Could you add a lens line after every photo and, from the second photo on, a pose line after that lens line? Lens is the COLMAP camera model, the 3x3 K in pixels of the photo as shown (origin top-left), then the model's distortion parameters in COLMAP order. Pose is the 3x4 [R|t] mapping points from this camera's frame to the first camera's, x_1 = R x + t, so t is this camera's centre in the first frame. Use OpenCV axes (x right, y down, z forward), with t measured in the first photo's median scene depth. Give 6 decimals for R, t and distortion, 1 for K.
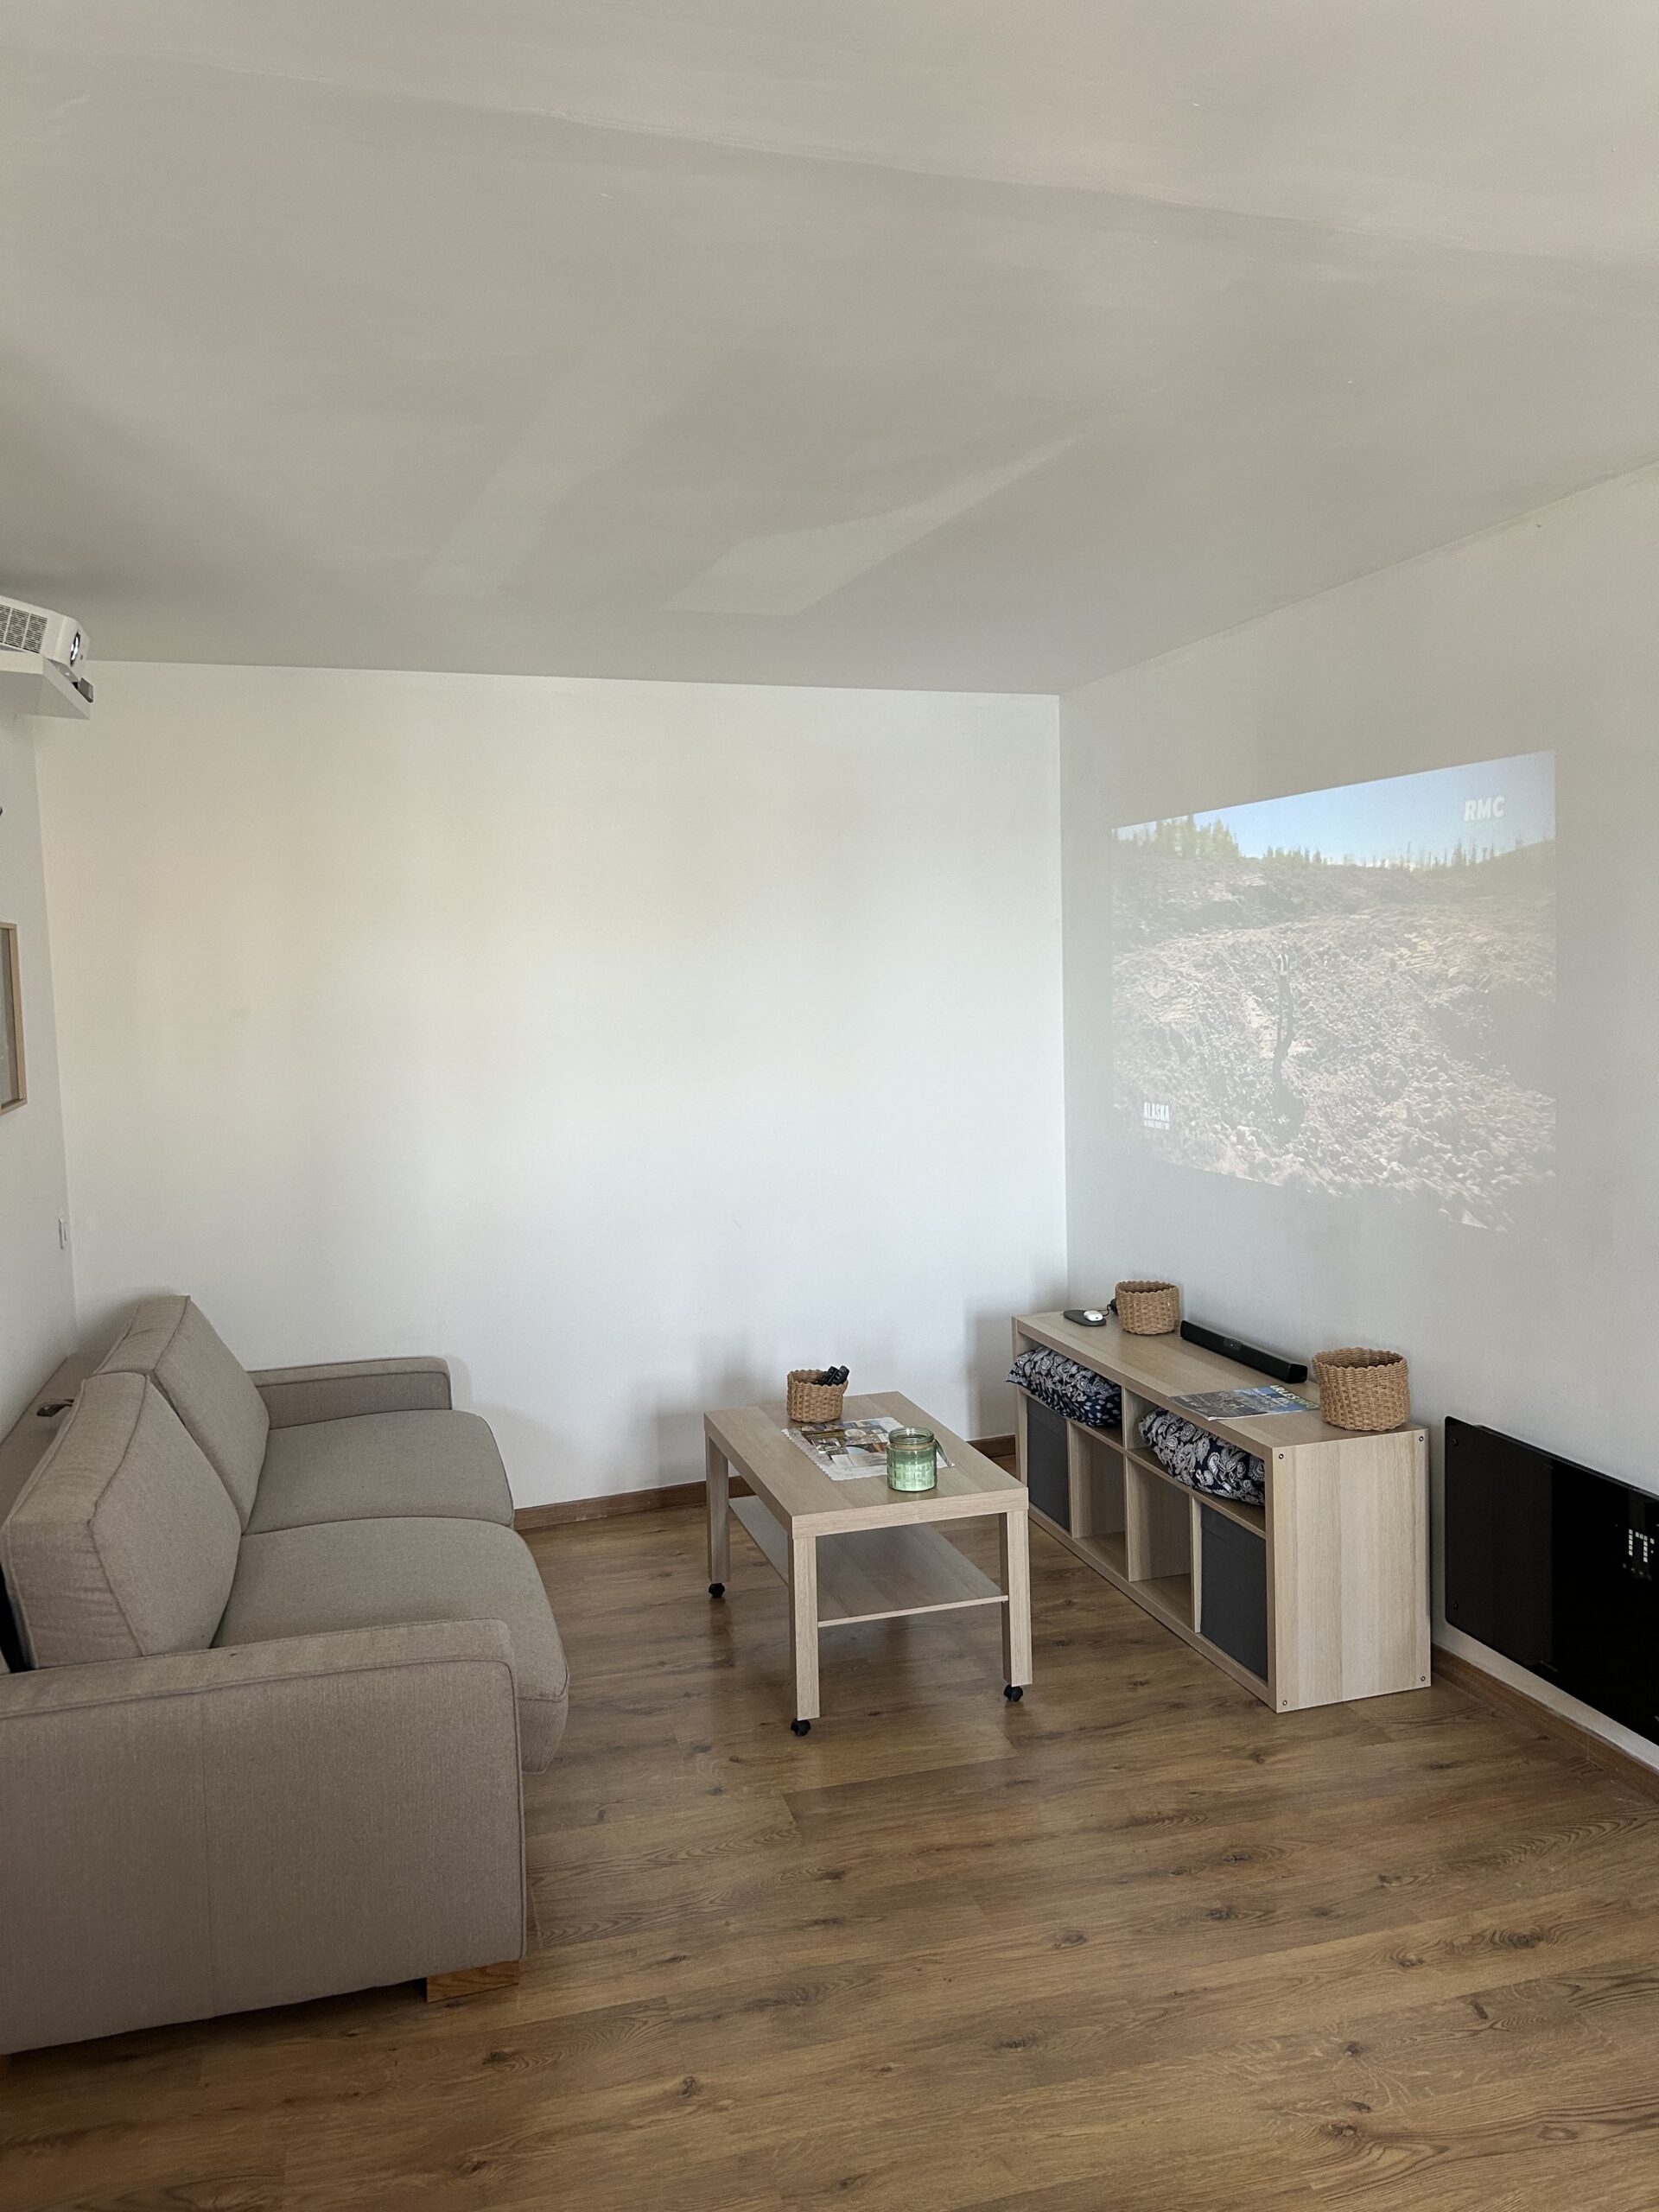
lens RADIAL K [[1665.2, 0, 829.4], [0, 1665.2, 1100.2], [0, 0, 1]] dist [0.004311, -0.002601]
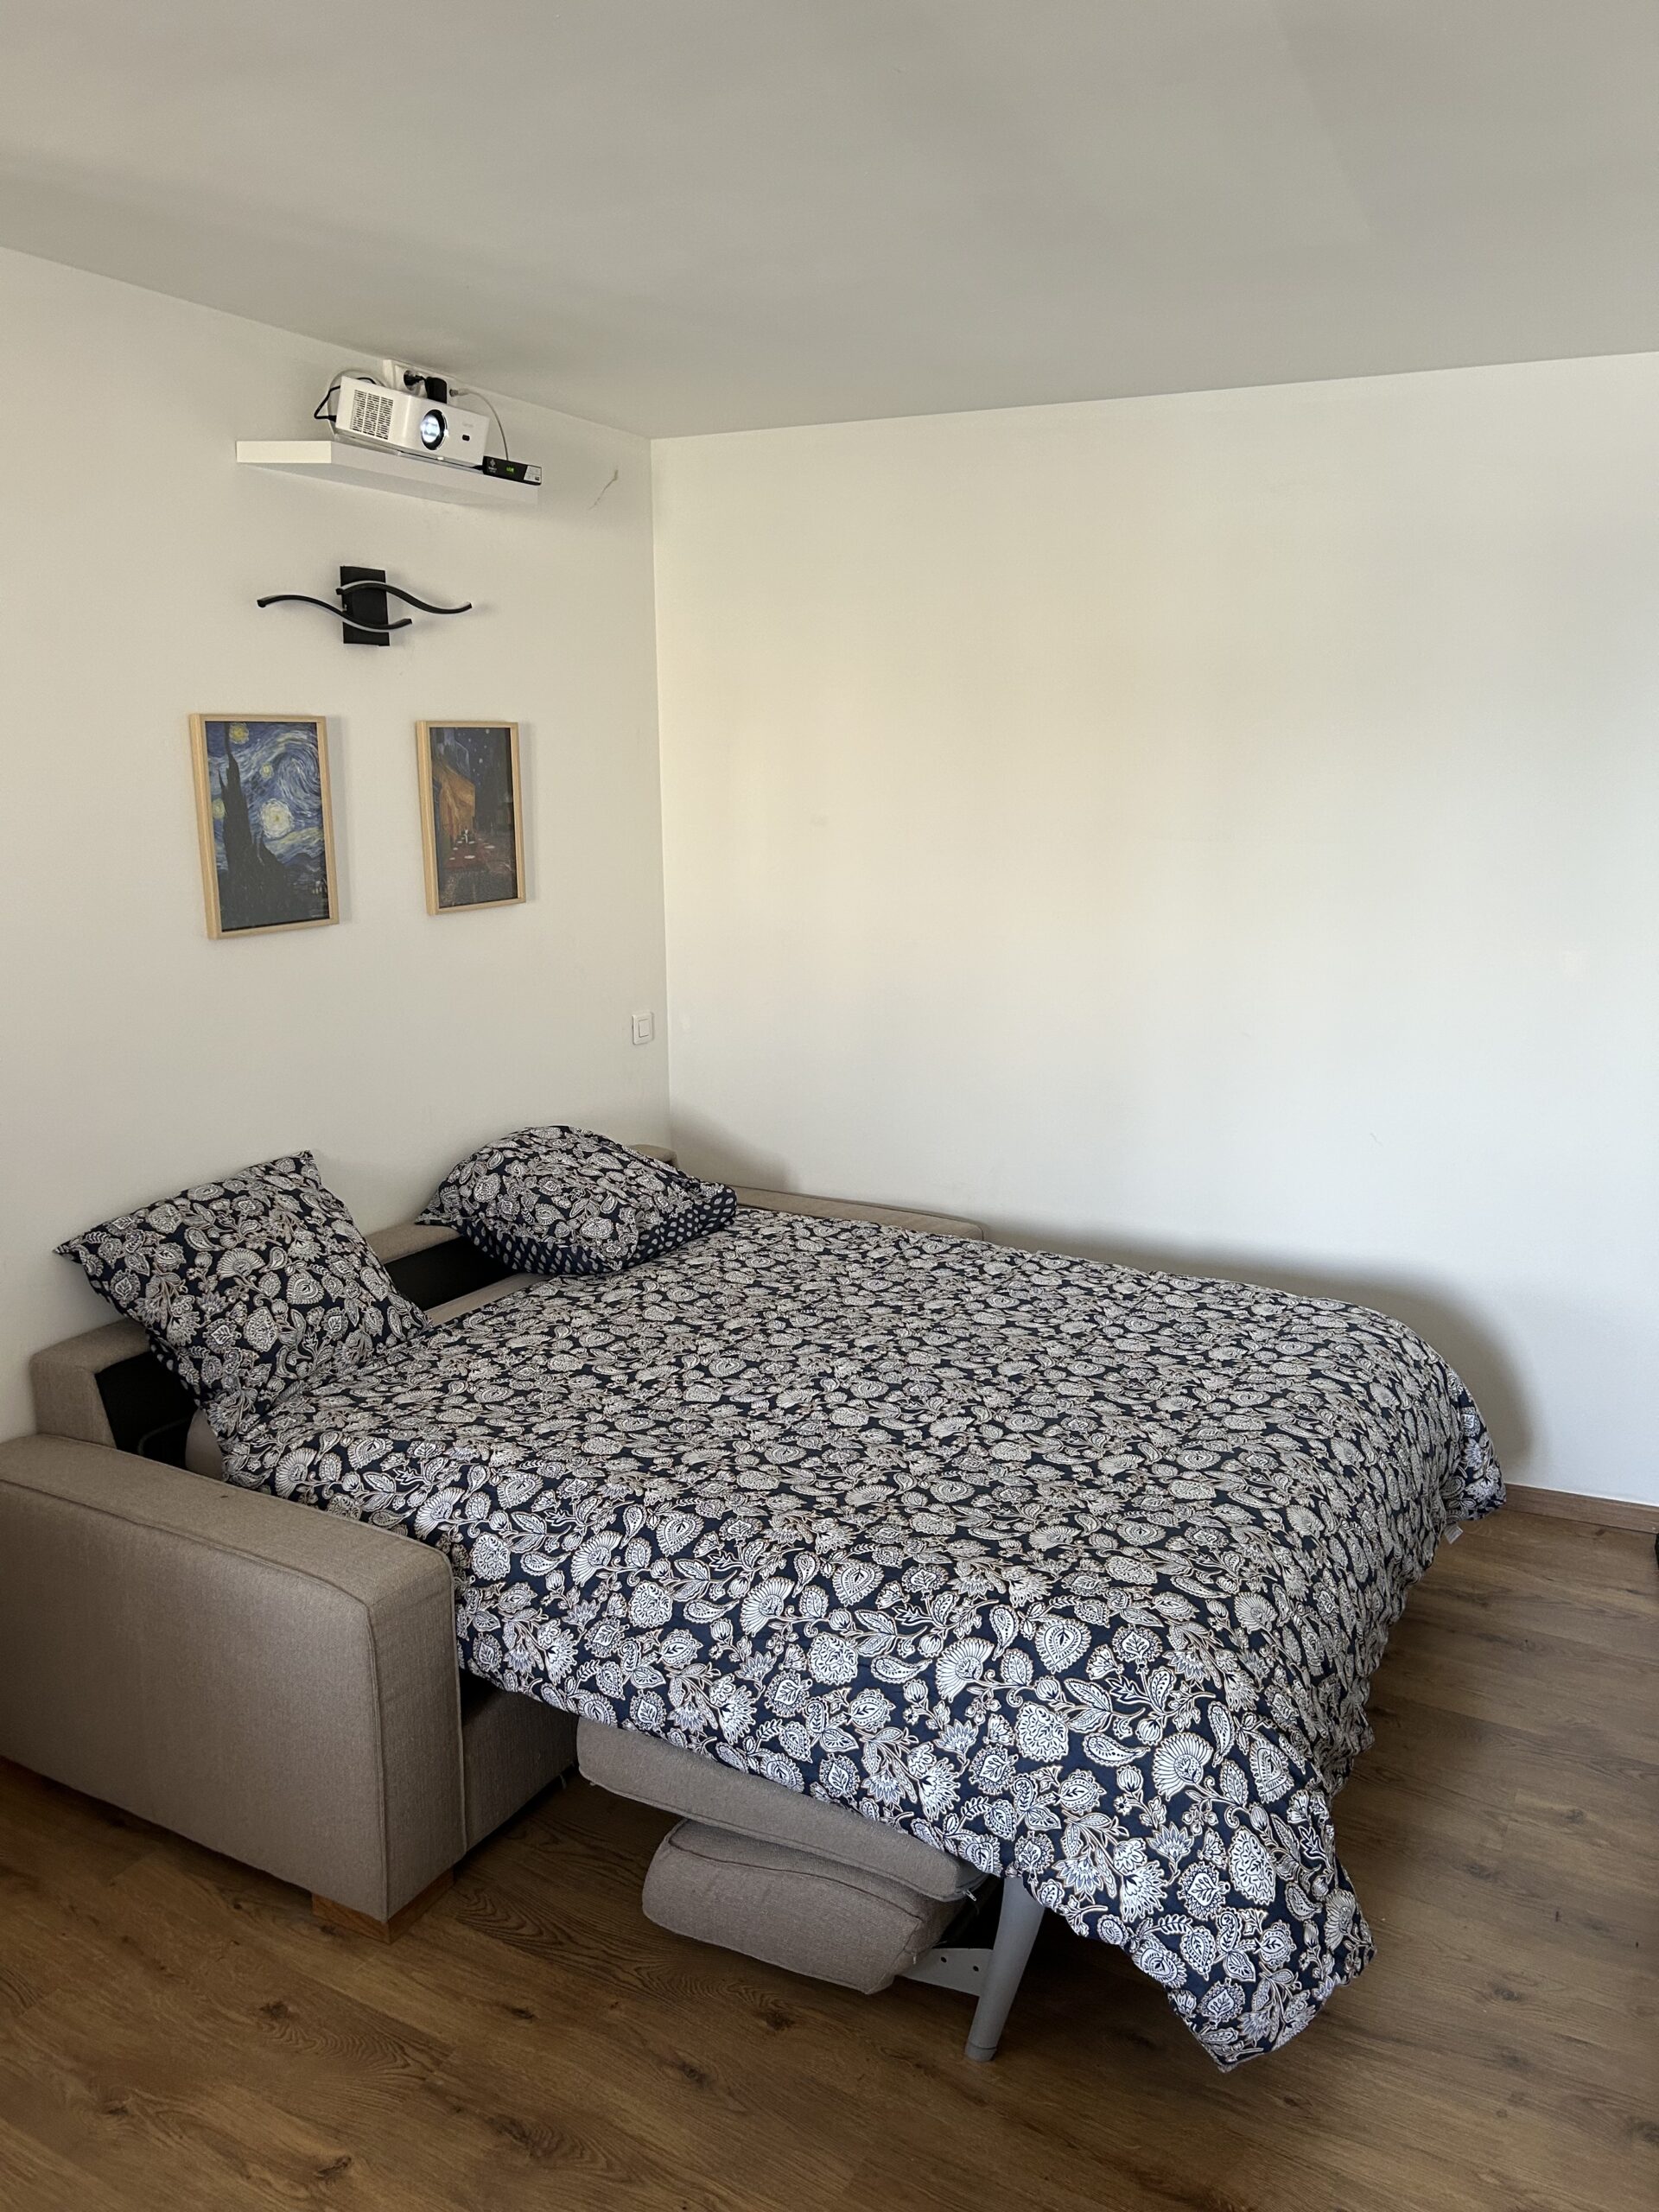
lens RADIAL K [[1665.2, 0, 830.0], [0, 1665.2, 1111.1], [0, 0, 1]] dist [0.004311, -0.002601]
pose [[0.711821, 0.168528, -0.681843, 0.549627], [-0.077148, 0.983673, 0.162591, -0.078206], [0.698111, -0.063132, 0.713201, 0.590980]]
